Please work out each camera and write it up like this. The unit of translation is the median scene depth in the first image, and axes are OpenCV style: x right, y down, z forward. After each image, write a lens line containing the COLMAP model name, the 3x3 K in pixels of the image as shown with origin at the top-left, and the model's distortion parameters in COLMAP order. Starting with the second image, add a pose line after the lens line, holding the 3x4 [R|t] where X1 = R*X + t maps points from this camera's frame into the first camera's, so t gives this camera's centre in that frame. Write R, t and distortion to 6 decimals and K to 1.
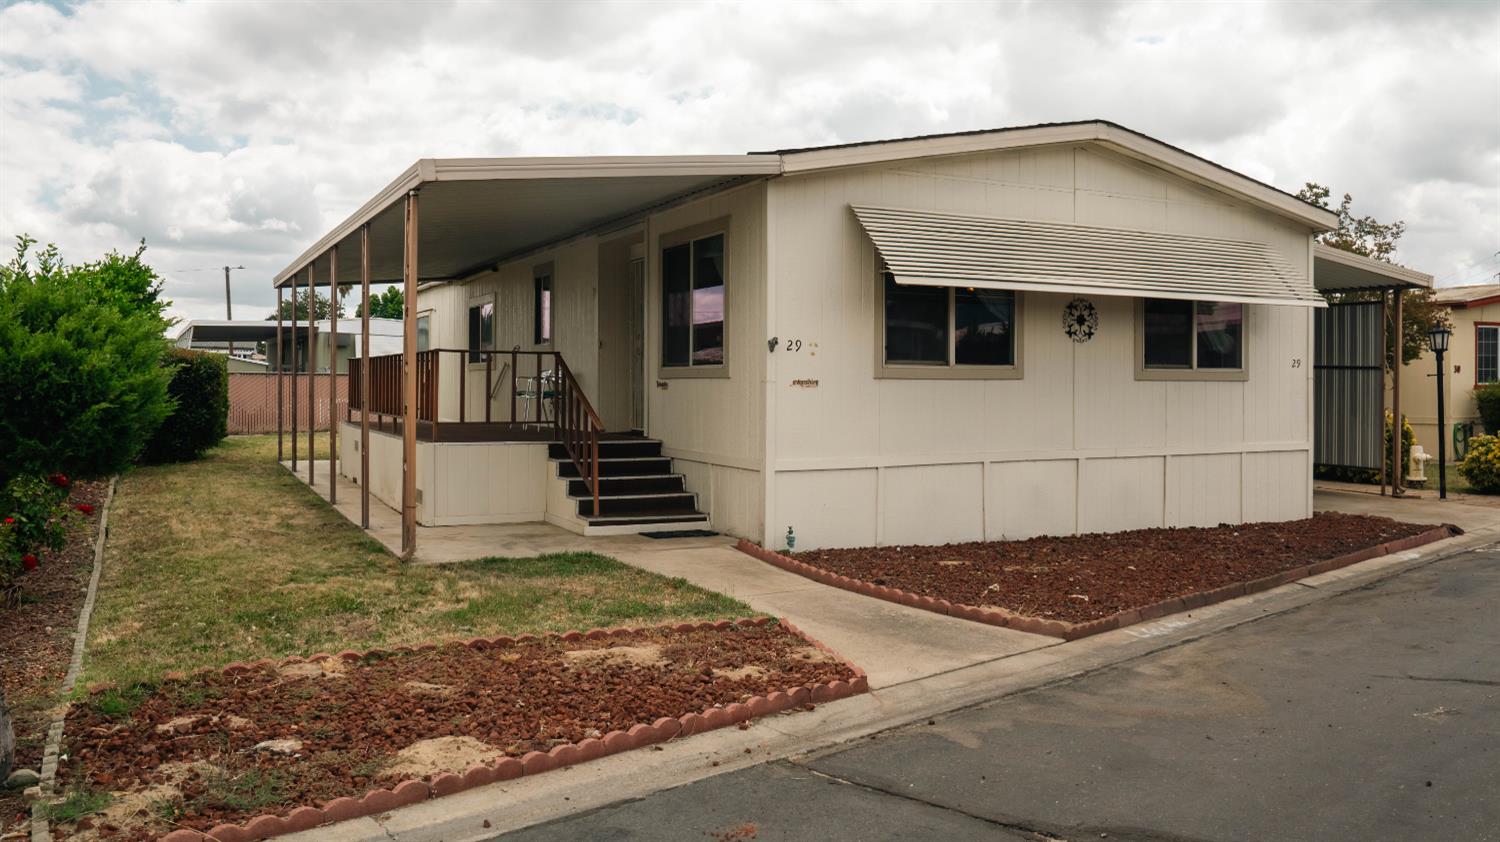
lens RADIAL K [[1109.2, 0, 718.1], [0, 1109.2, 439.9], [0, 0, 1]] dist [-0.136648, 0.126244]
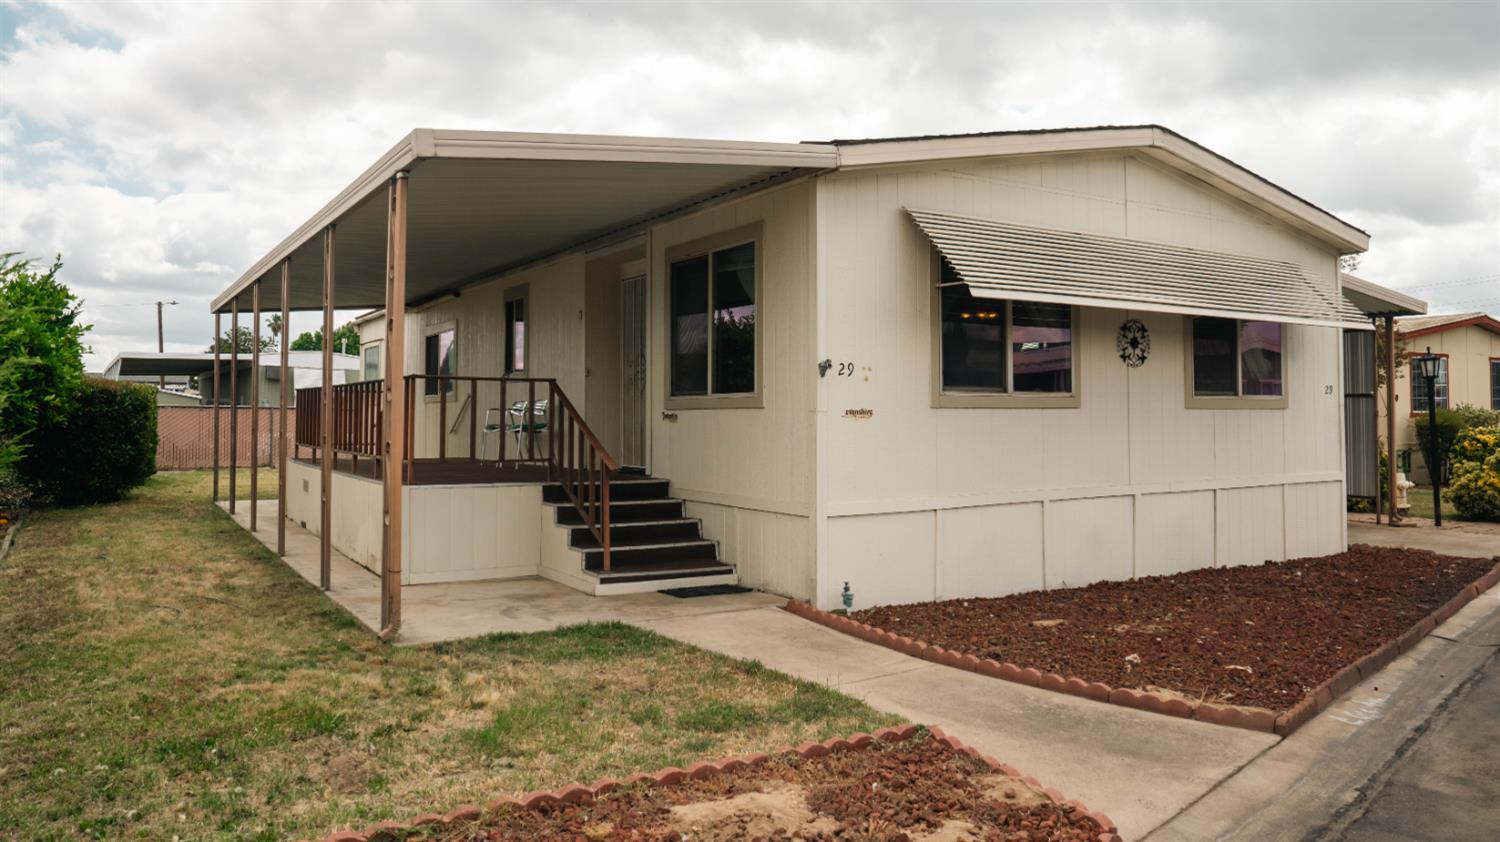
lens RADIAL K [[1046.0, 0, 745.5], [0, 1046.0, 412.2], [0, 0, 1]] dist [-0.122818, 0.105084]
pose [[0.995042, -0.003866, 0.099384, -0.080768], [0.009409, 0.998422, -0.055365, -0.007377], [-0.099014, 0.056026, 0.993508, 0.185591]]
